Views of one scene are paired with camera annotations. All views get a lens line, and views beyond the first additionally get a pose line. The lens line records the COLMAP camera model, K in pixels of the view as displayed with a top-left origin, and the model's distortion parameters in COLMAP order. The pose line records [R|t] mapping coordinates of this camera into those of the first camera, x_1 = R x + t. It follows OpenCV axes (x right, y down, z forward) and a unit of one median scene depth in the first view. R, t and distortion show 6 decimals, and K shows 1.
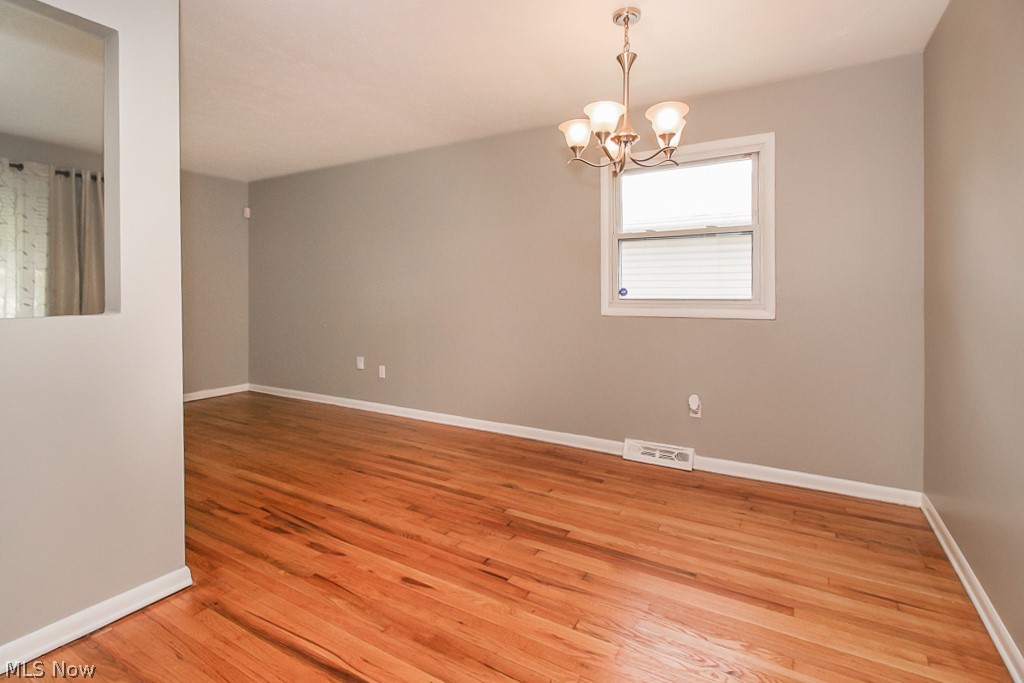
lens RADIAL K [[480.2, 0, 521.1], [0, 480.2, 320.8], [0, 0, 1]] dist [-0.000662, -0.000431]
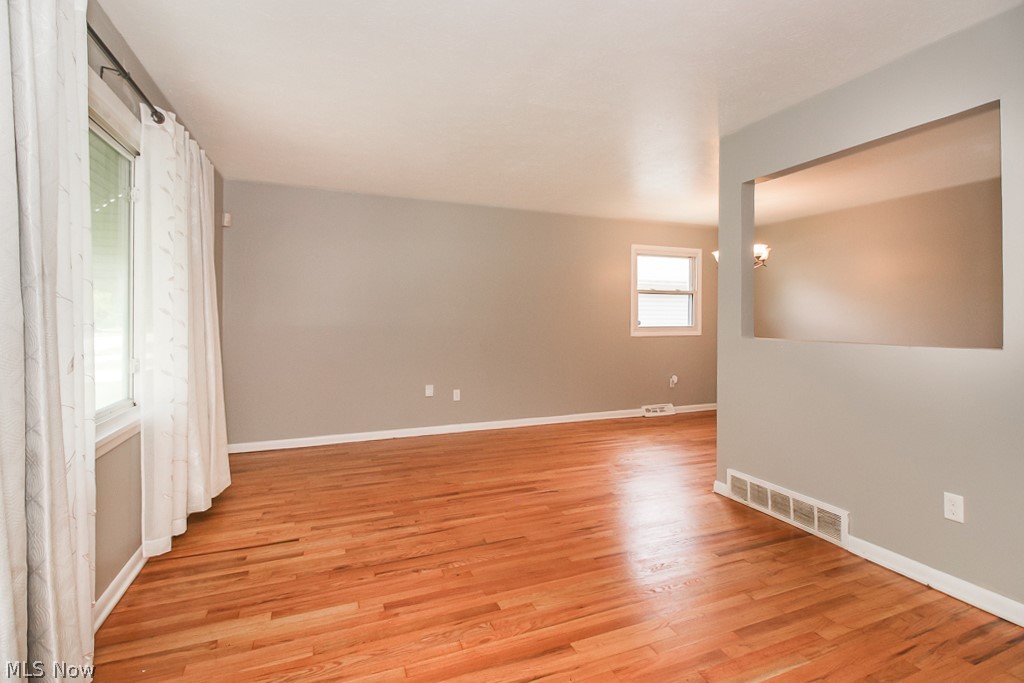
lens RADIAL K [[480.2, 0, 513.4], [0, 480.2, 337.9], [0, 0, 1]] dist [-0.000662, -0.000431]
pose [[0.622728, -0.031604, 0.781800, -2.008646], [0.045273, 0.998965, 0.004322, -0.046939], [-0.781128, 0.032703, 0.623514, 0.379498]]
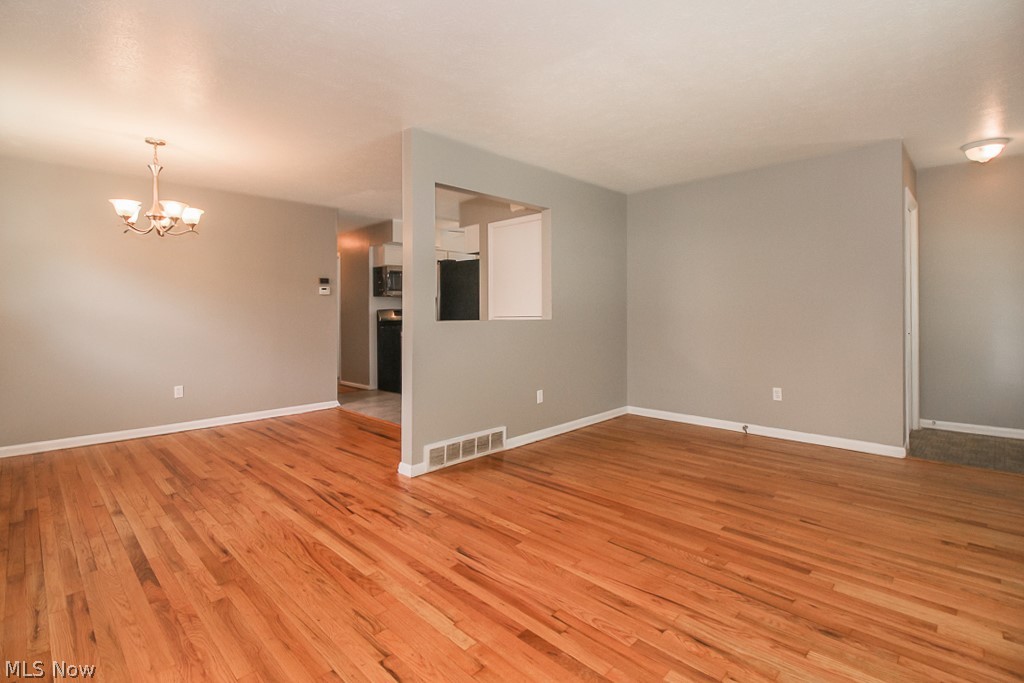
lens RADIAL K [[480.2, 0, 519.3], [0, 480.2, 317.3], [0, 0, 1]] dist [-0.000662, -0.000431]
pose [[-0.968378, -0.003072, 0.249468, -1.226832], [0.014419, 0.997564, 0.068258, -0.118881], [-0.249070, 0.069697, -0.965974, 2.012835]]
